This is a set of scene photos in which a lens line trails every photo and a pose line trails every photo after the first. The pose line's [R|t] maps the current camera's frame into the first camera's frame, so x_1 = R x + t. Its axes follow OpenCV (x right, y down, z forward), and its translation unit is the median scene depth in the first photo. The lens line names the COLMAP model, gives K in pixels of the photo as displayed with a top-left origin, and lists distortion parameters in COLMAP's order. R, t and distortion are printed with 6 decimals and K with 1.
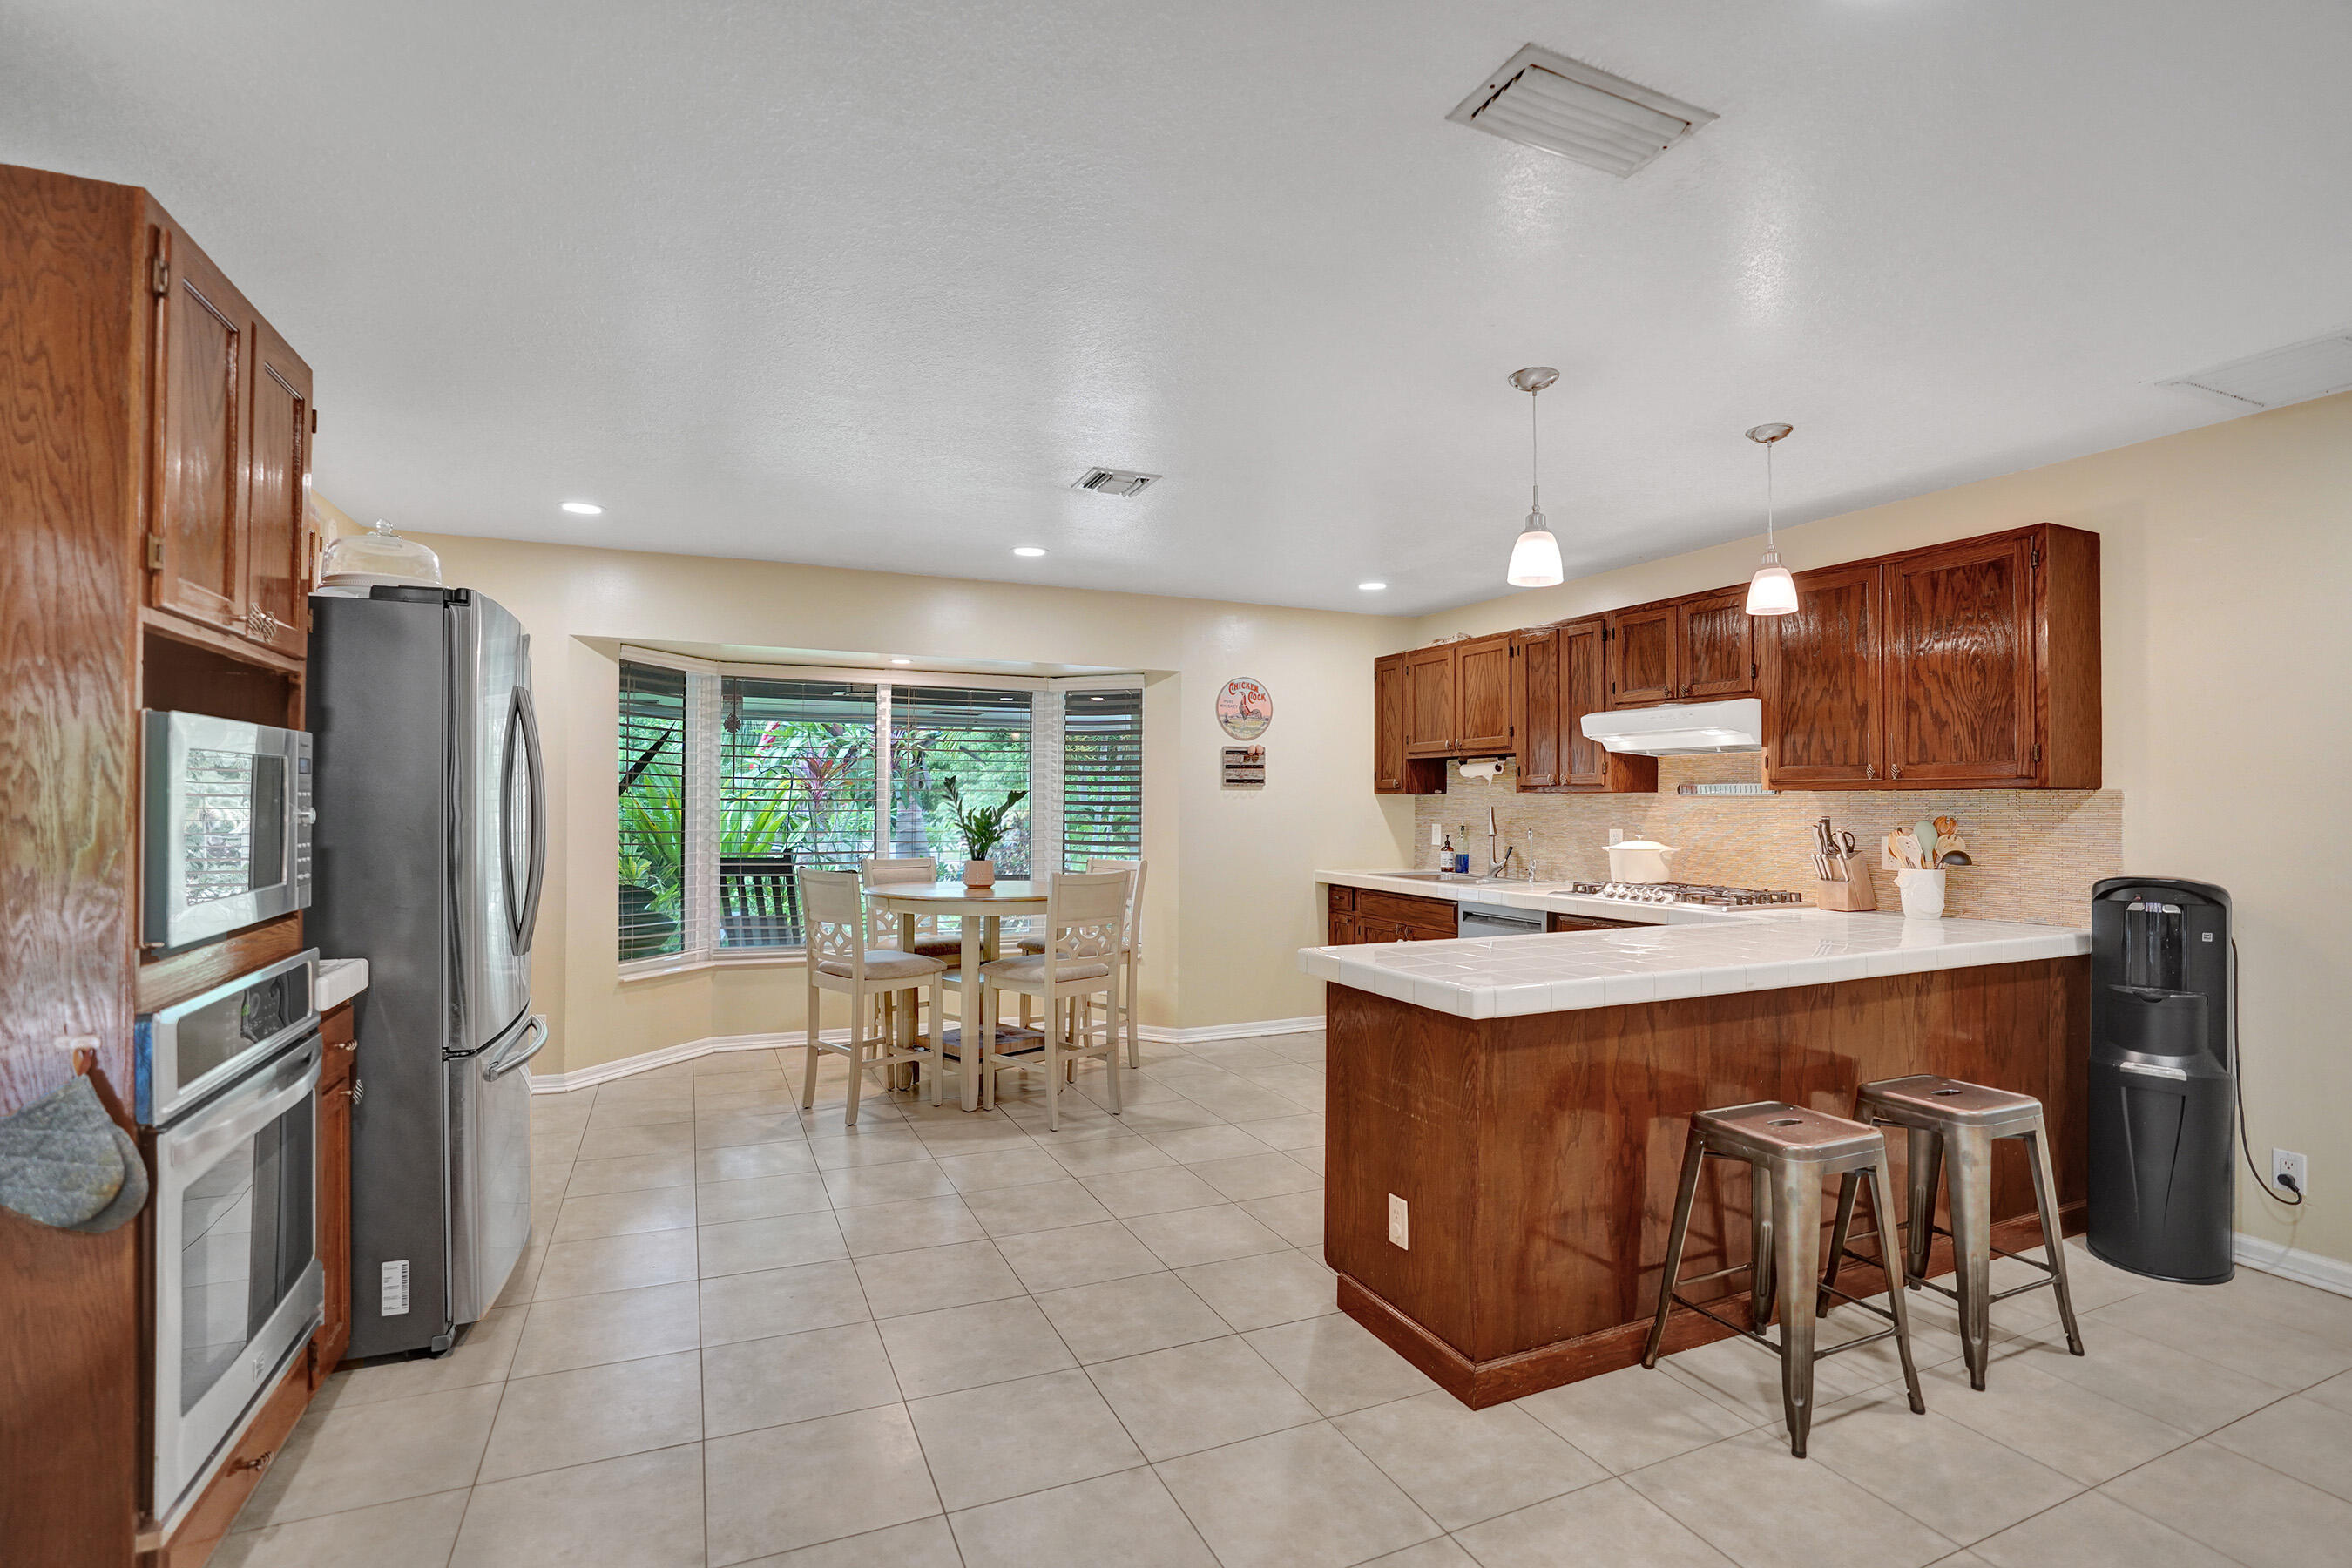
lens RADIAL K [[1097.4, 0, 1145.6], [0, 1097.4, 781.6], [0, 0, 1]] dist [-0.044644, 0.009598]
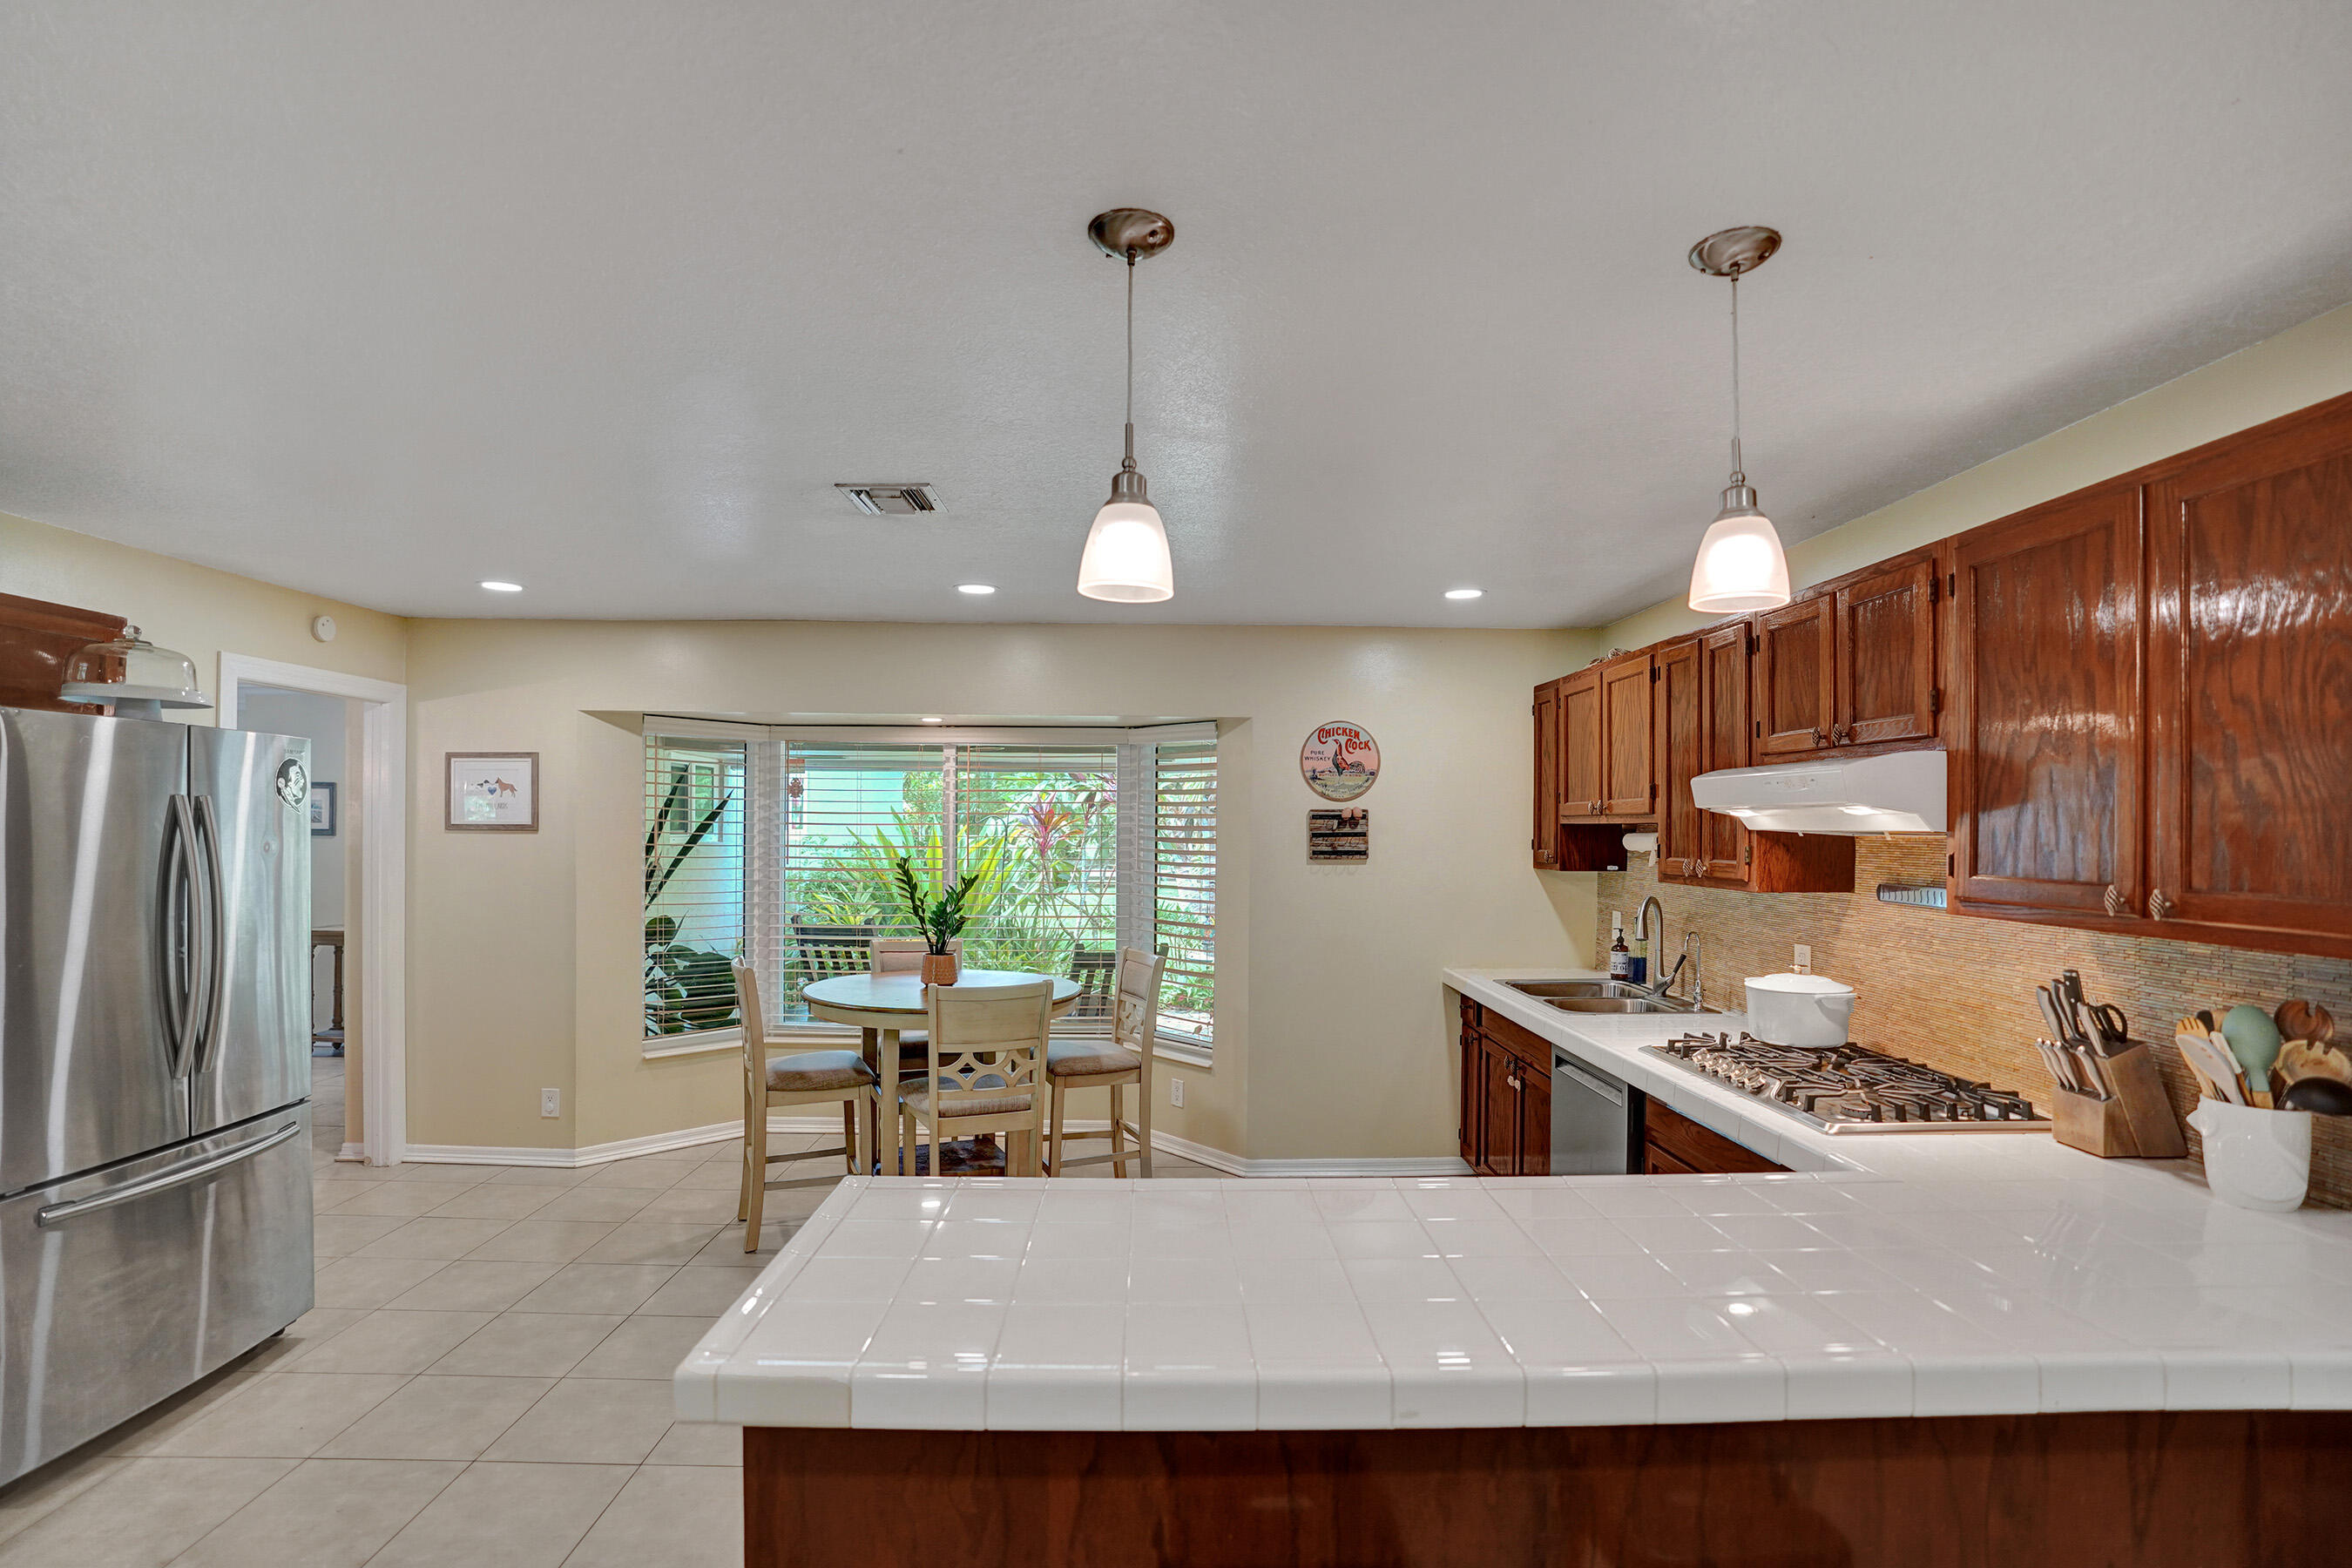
lens RADIAL K [[1097.4, 0, 1150.9], [0, 1097.4, 829.0], [0, 0, 1]] dist [-0.044644, 0.009598]
pose [[0.922969, -0.000953, -0.384873, 0.332010], [0.008404, 0.999808, 0.017678, -0.040500], [0.384782, -0.019551, 0.922800, 0.273570]]
